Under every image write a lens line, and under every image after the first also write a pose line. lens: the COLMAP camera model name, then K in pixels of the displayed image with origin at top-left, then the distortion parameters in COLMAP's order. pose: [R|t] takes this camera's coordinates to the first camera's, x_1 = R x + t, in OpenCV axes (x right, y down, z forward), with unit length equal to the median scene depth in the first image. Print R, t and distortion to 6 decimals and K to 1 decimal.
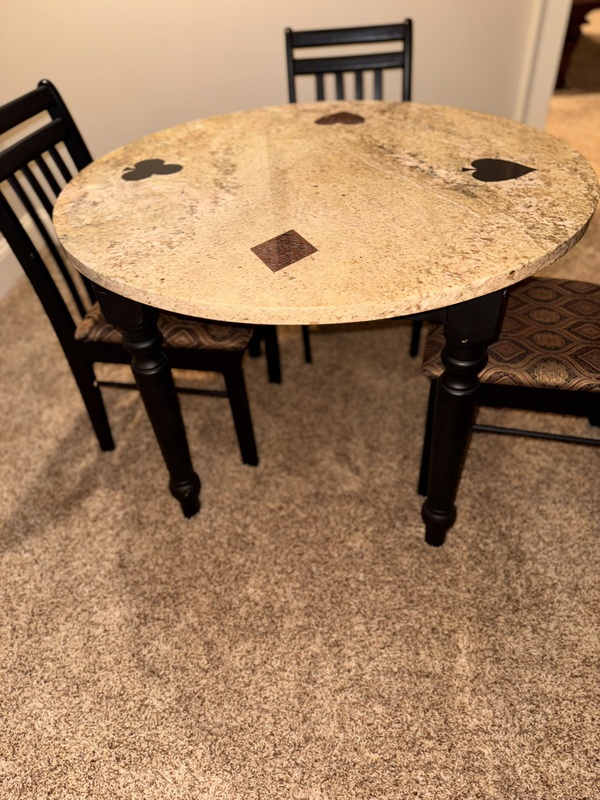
lens RADIAL K [[574.3, 0, 300.0], [0, 574.3, 400.0], [0, 0, 1]] dist [0.001270, -0.001010]
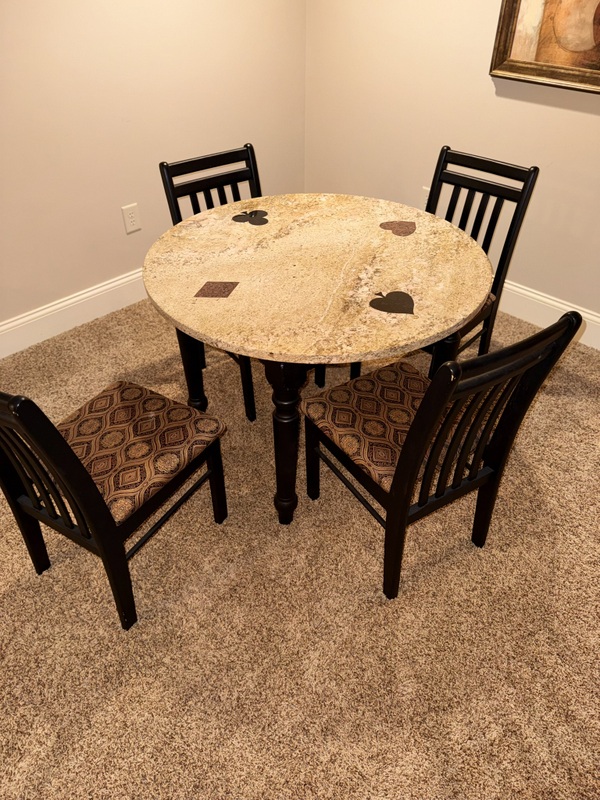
lens RADIAL K [[561.3, 0, 300.0], [0, 561.3, 400.0], [0, 0, 1]] dist [0.041415, -0.003027]
pose [[0.726211, 0.492284, -0.479868, 0.940276], [-0.485047, 0.861562, 0.149805, -0.285062], [0.487183, 0.123969, 0.864456, -0.276344]]
